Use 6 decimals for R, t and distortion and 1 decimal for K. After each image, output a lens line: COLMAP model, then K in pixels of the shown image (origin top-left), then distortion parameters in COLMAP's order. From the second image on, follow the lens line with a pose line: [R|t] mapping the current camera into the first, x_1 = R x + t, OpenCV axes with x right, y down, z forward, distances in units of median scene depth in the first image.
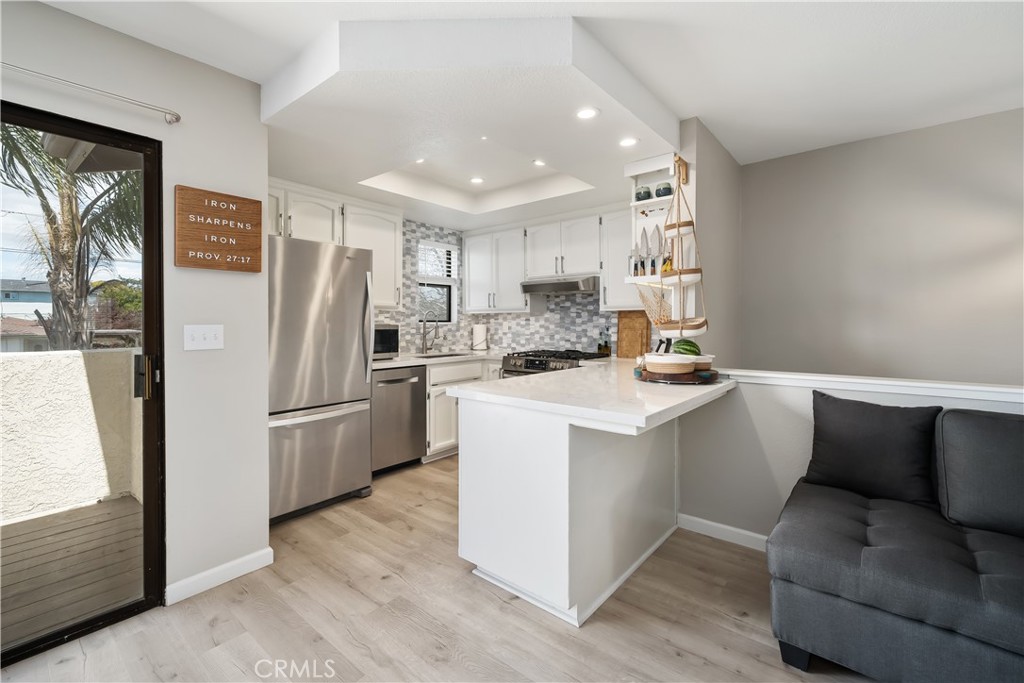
lens RADIAL K [[442.0, 0, 503.6], [0, 442.0, 324.2], [0, 0, 1]] dist [-0.003586, 0.001383]
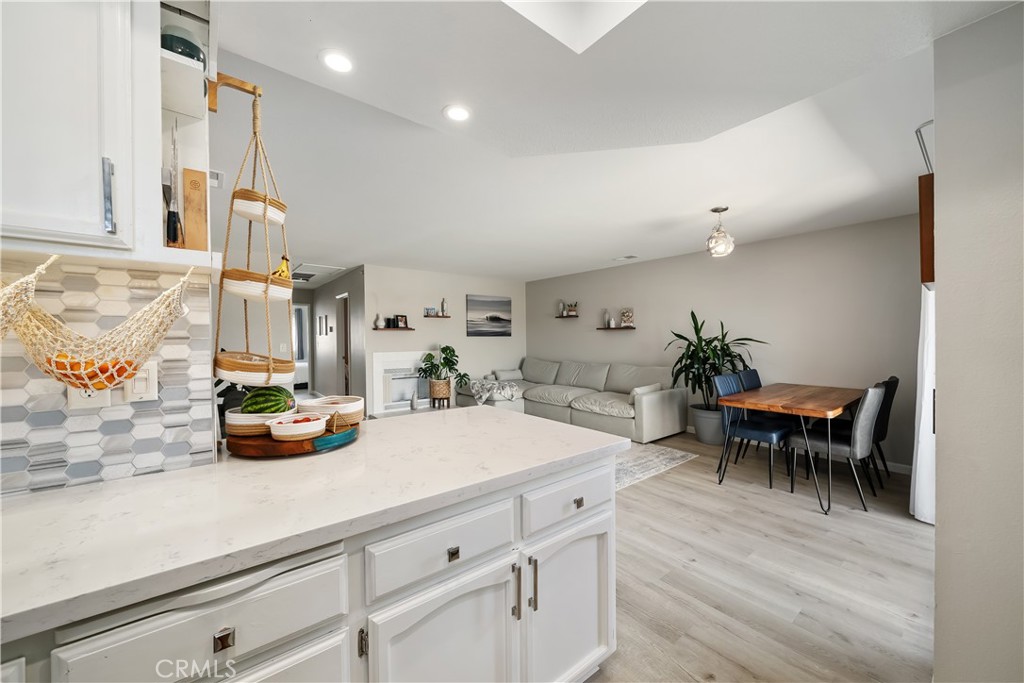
lens RADIAL K [[386.7, 0, 515.2], [0, 386.7, 343.0], [0, 0, 1]] dist [0.000551, -0.000254]
pose [[-0.980941, 0.002937, 0.194284, -0.033459], [0.006615, 0.999811, 0.018288, -0.022020], [-0.194193, 0.019224, -0.980775, 0.929547]]
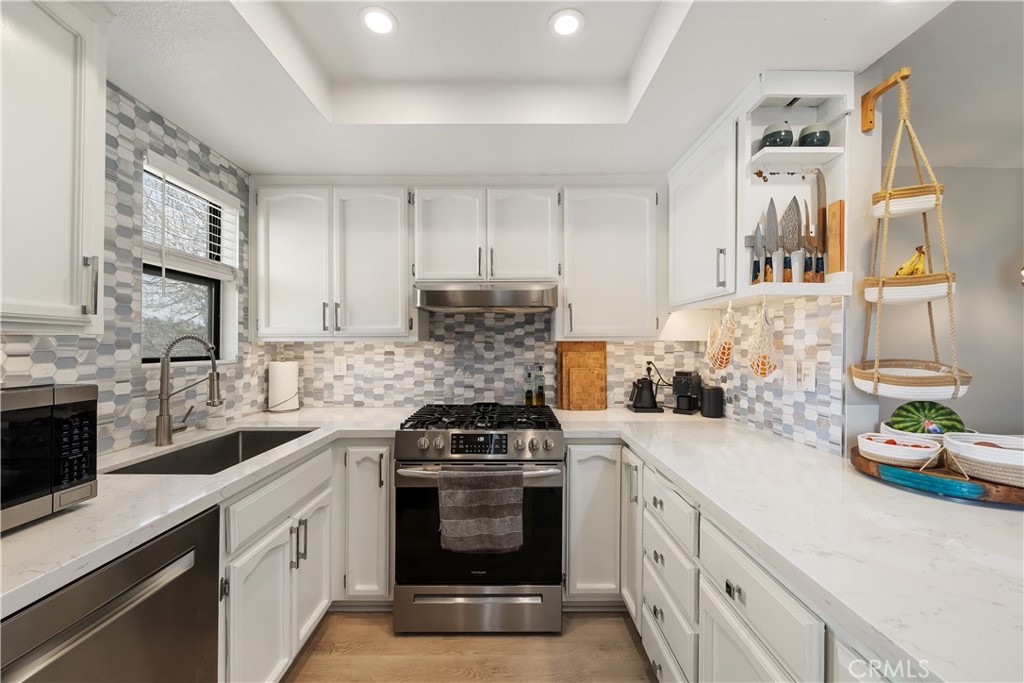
lens RADIAL K [[386.7, 0, 505.4], [0, 386.7, 345.6], [0, 0, 1]] dist [0.000551, -0.000254]
pose [[0.766369, 0.001388, 0.642399, -0.187138], [0.002086, 0.999987, -0.004649, -0.020537], [-0.642397, 0.004903, 0.766356, 0.606634]]
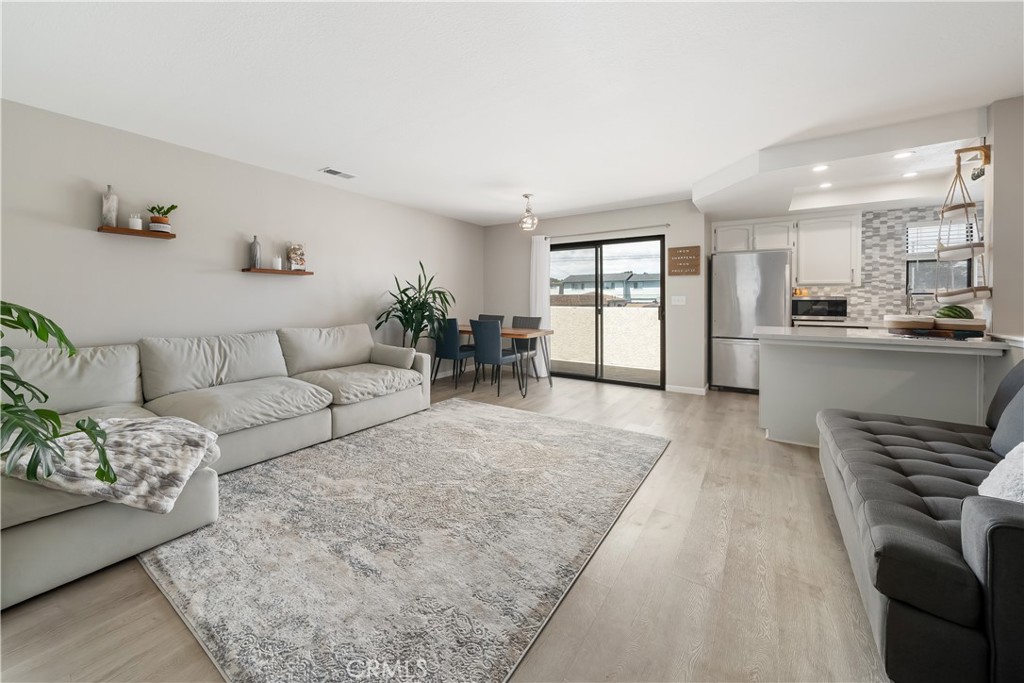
lens RADIAL K [[386.7, 0, 472.3], [0, 386.7, 302.6], [0, 0, 1]] dist [0.000551, -0.000254]
pose [[0.068216, 0.006050, -0.997652, 0.833209], [-0.005621, 0.999968, 0.005680, 0.018466], [0.997655, 0.005220, 0.068248, -0.225677]]
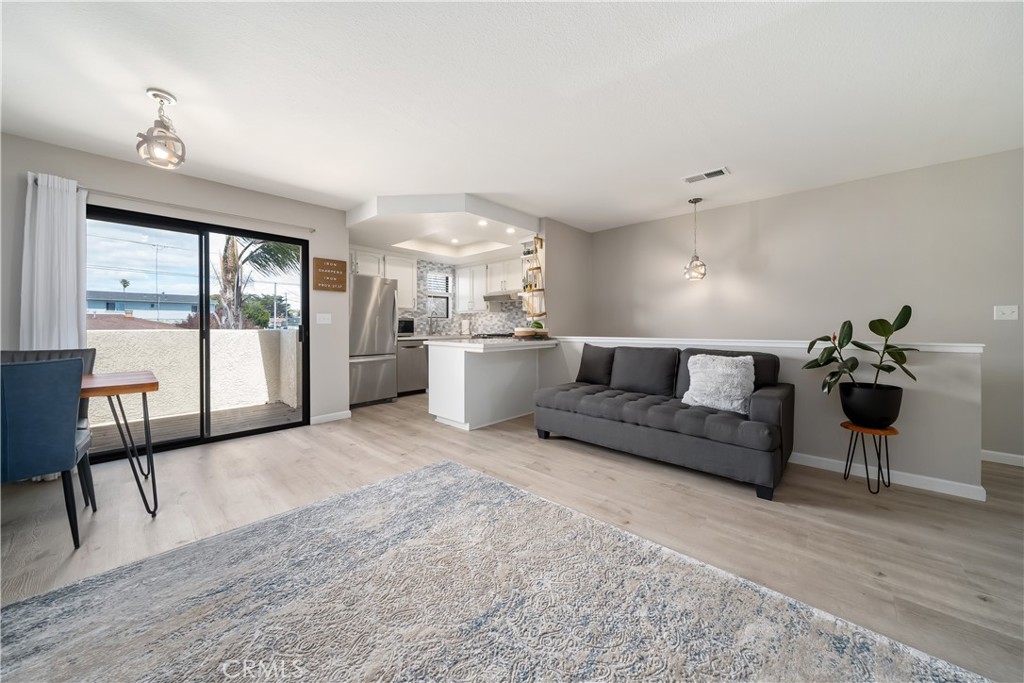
lens RADIAL K [[357.8, 0, 505.9], [0, 357.8, 329.8], [0, 0, 1]] dist [-0.007896, -0.000258]
pose [[0.998801, 0.001534, -0.048923, 0.213992], [-0.001294, 0.999987, 0.004937, 0.040434], [0.048930, -0.004868, 0.998790, -0.467398]]
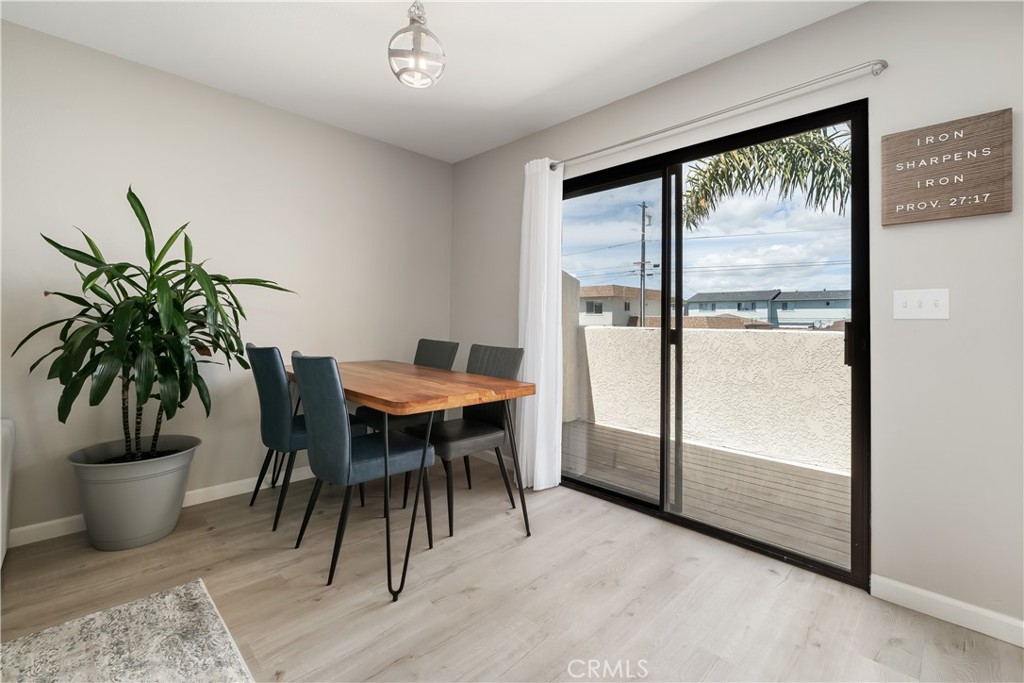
lens RADIAL K [[442.0, 0, 517.4], [0, 442.0, 315.6], [0, 0, 1]] dist [-0.003586, 0.001383]
pose [[-0.078321, -0.017943, -0.996767, 0.107744], [-0.019341, 0.999677, -0.016476, 0.040709], [0.996741, 0.017988, -0.078643, 0.156767]]
